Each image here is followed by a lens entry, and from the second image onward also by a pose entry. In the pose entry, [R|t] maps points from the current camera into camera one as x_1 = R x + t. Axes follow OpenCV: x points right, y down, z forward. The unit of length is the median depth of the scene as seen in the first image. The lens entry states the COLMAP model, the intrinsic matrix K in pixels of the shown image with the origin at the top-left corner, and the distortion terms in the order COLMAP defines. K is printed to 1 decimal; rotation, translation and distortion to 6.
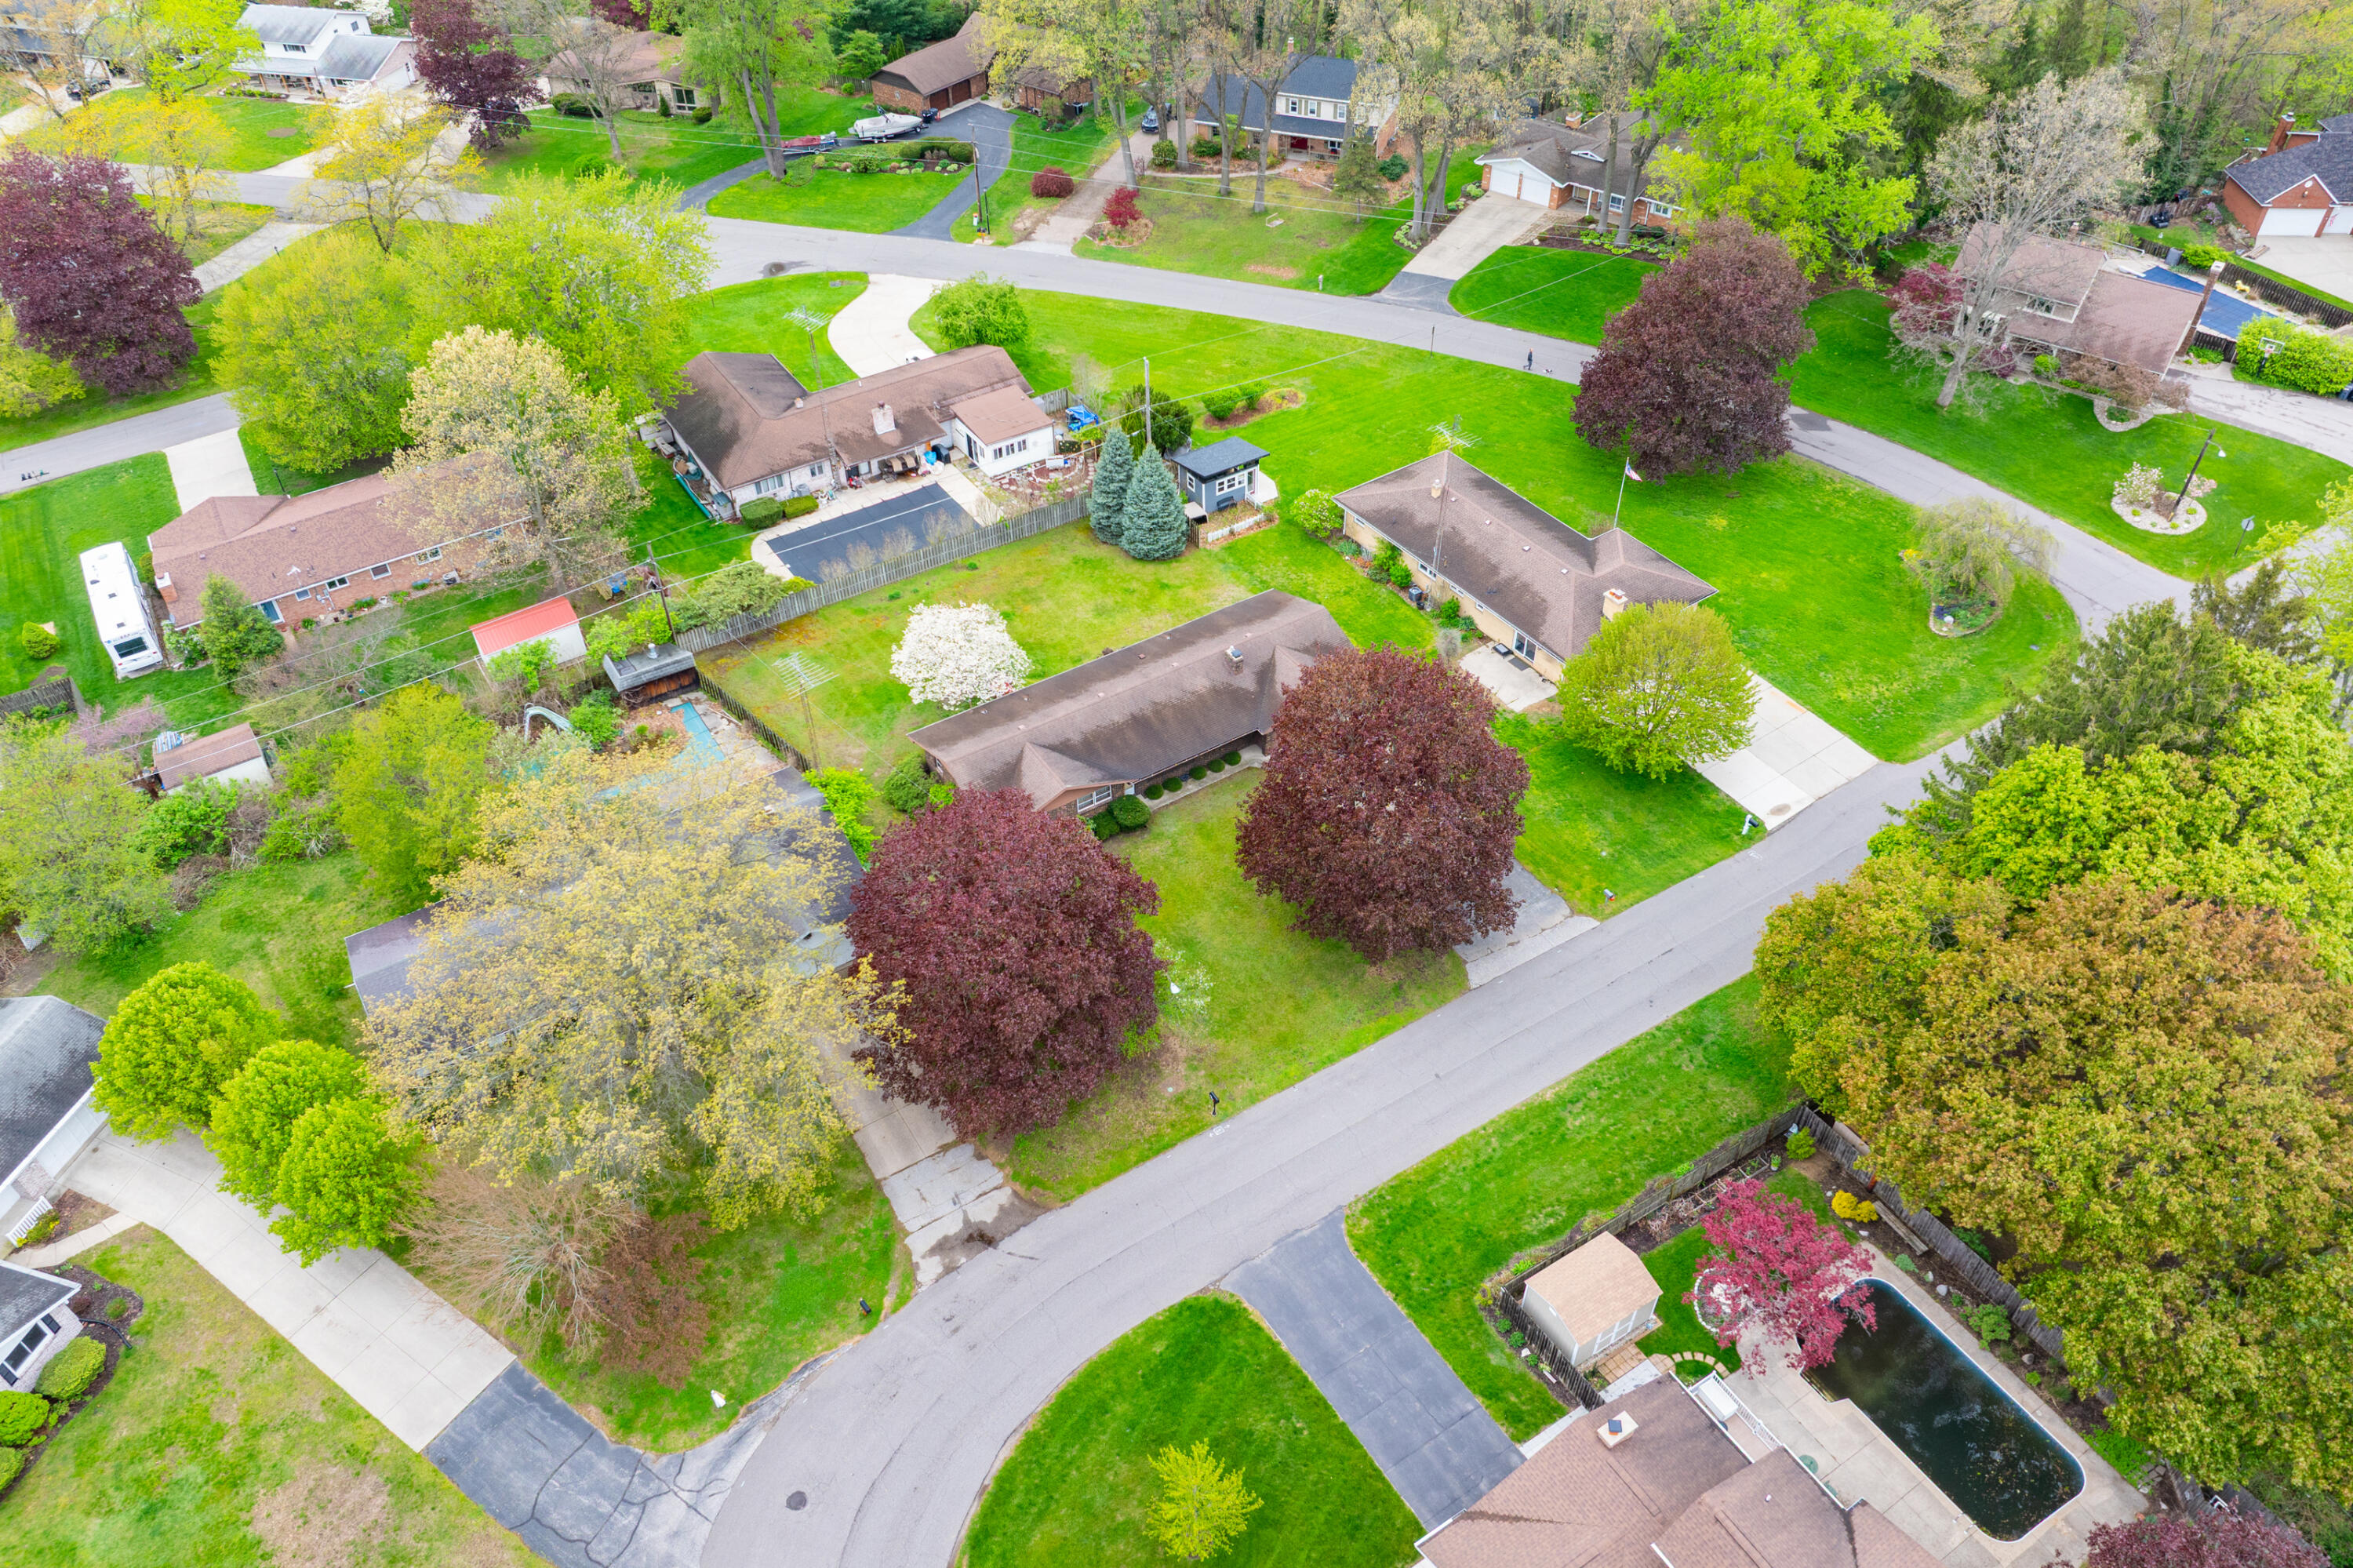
lens RADIAL K [[1657.7, 0, 1184.9], [0, 1657.7, 782.4], [0, 0, 1]] dist [-0.036631, -0.001374]
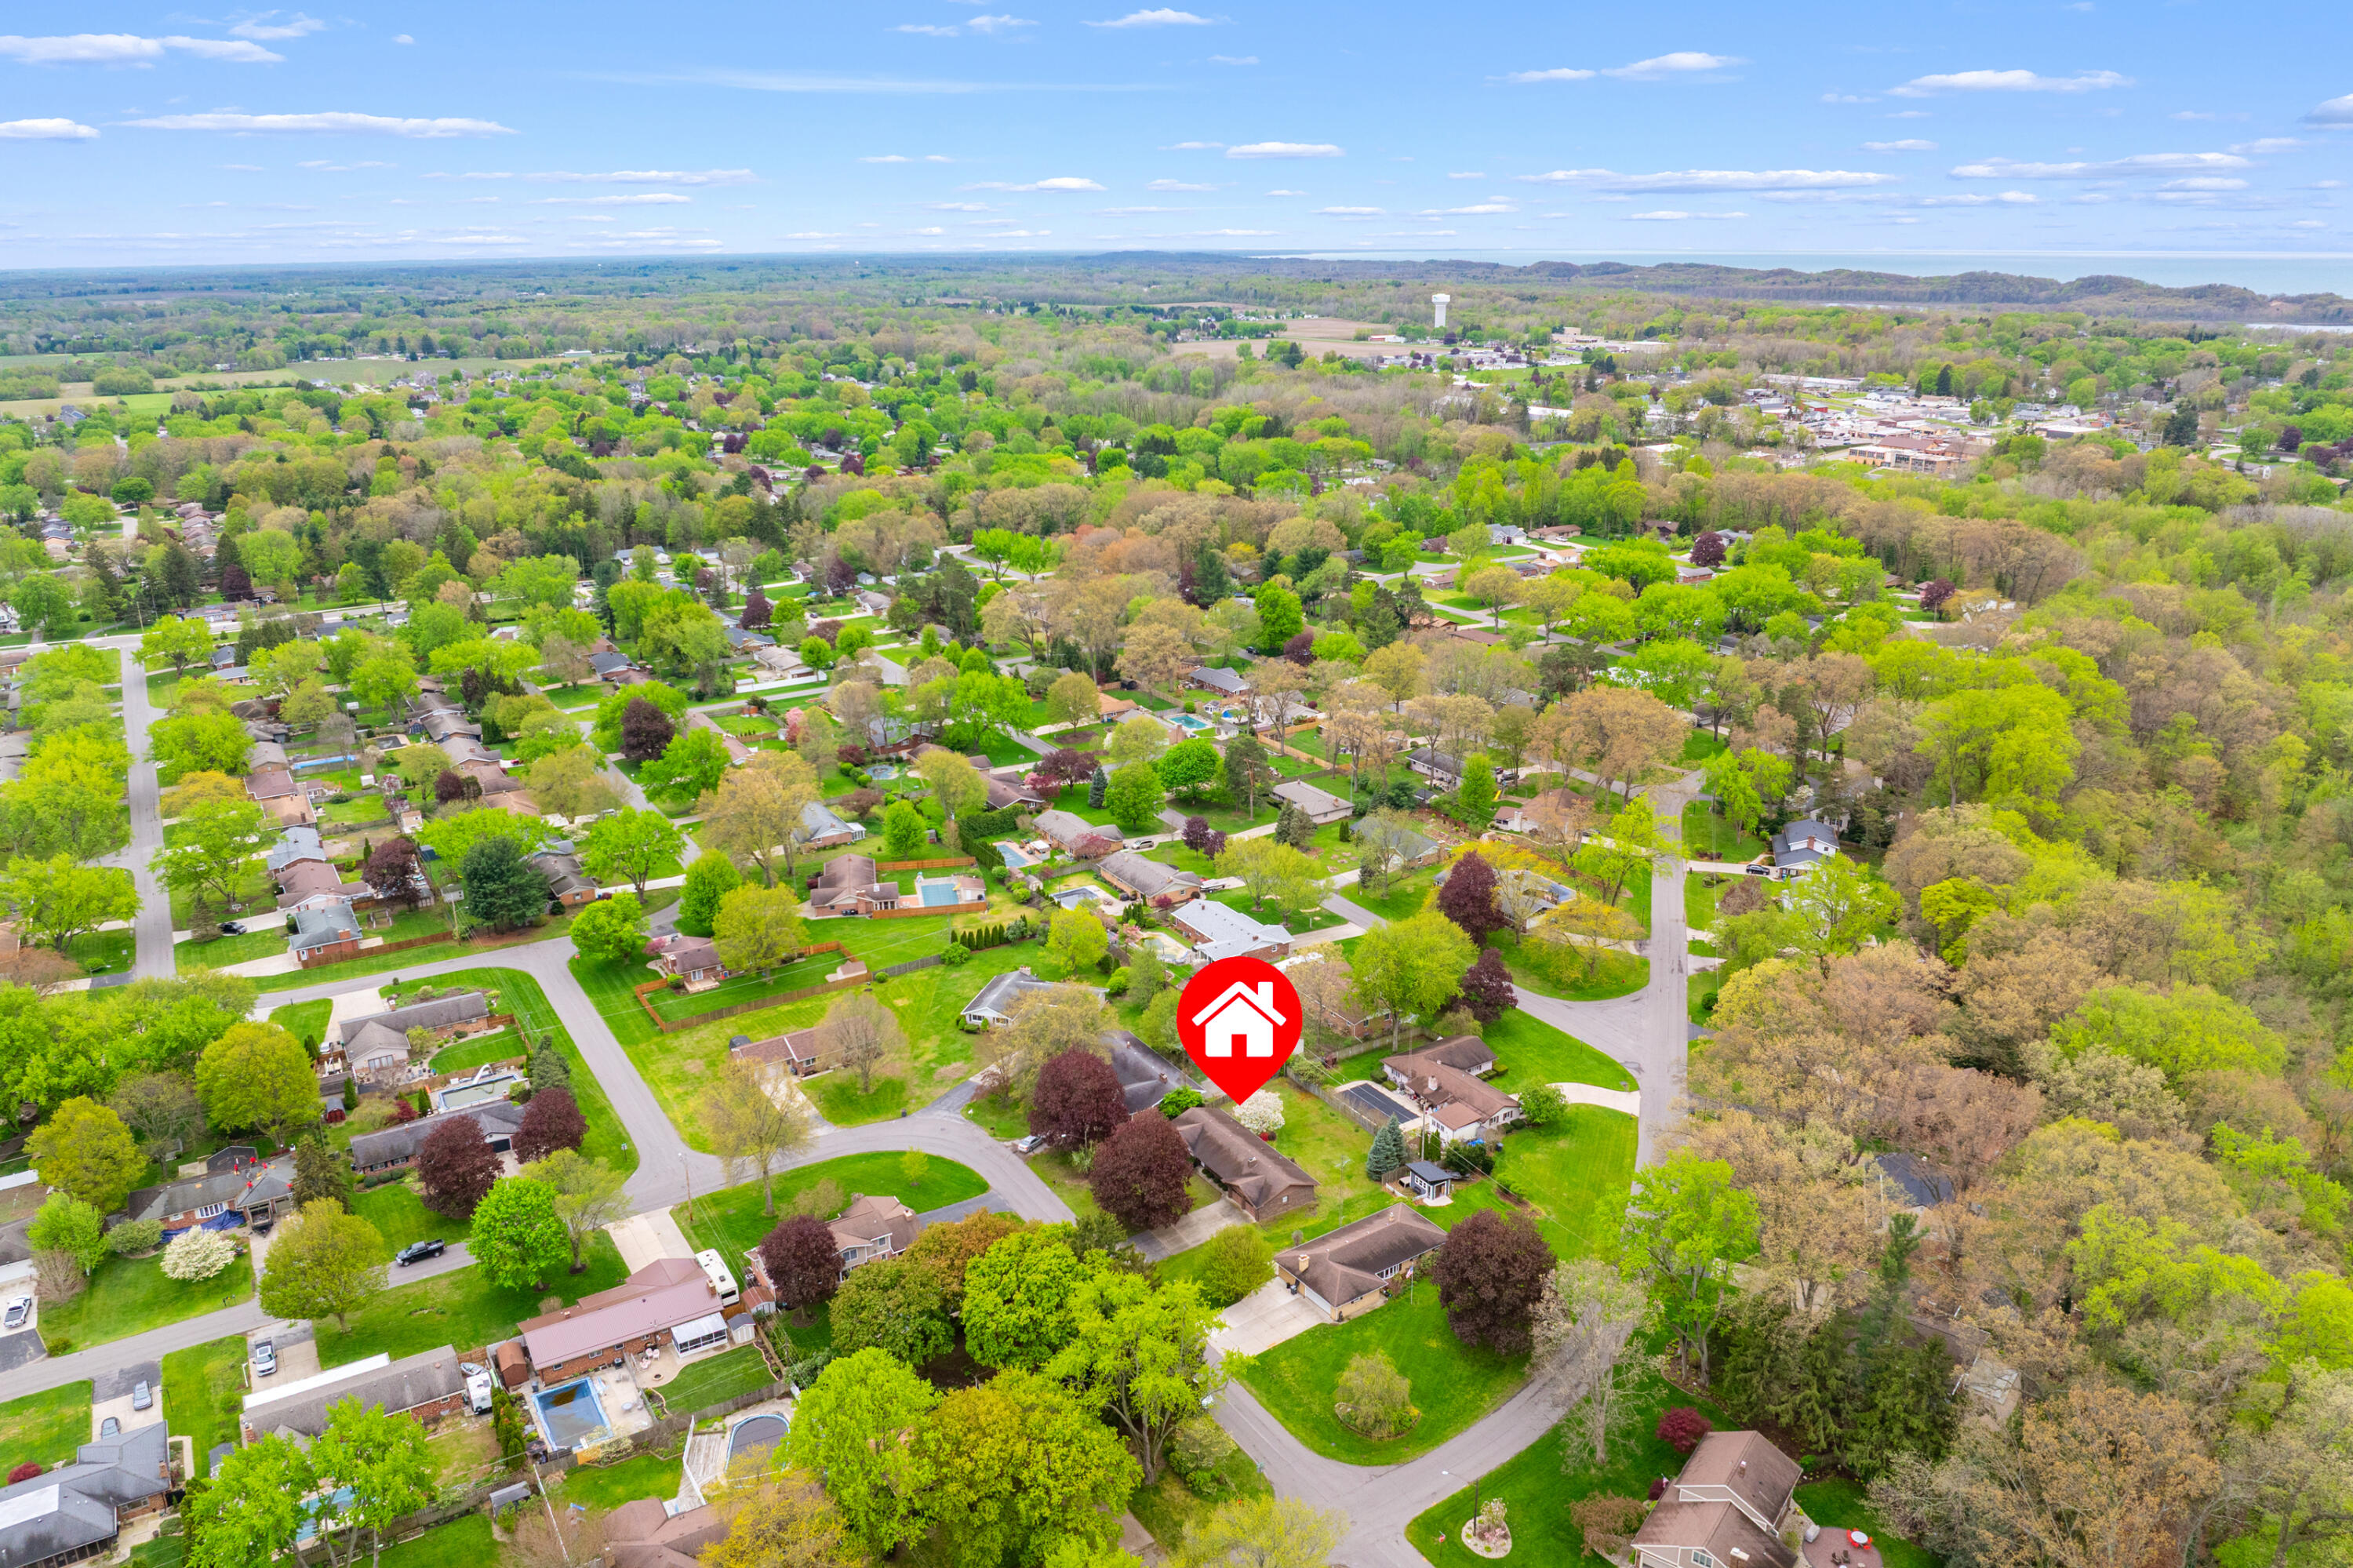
lens RADIAL K [[1670.5, 0, 1185.0], [0, 1670.5, 776.2], [0, 0, 1]] dist [-0.044740, 0.003755]
pose [[-0.008609, 0.317615, -0.948181, 1.826682], [-0.669681, 0.702339, 0.241345, -0.838833], [0.742599, 0.637056, 0.206654, 0.045501]]
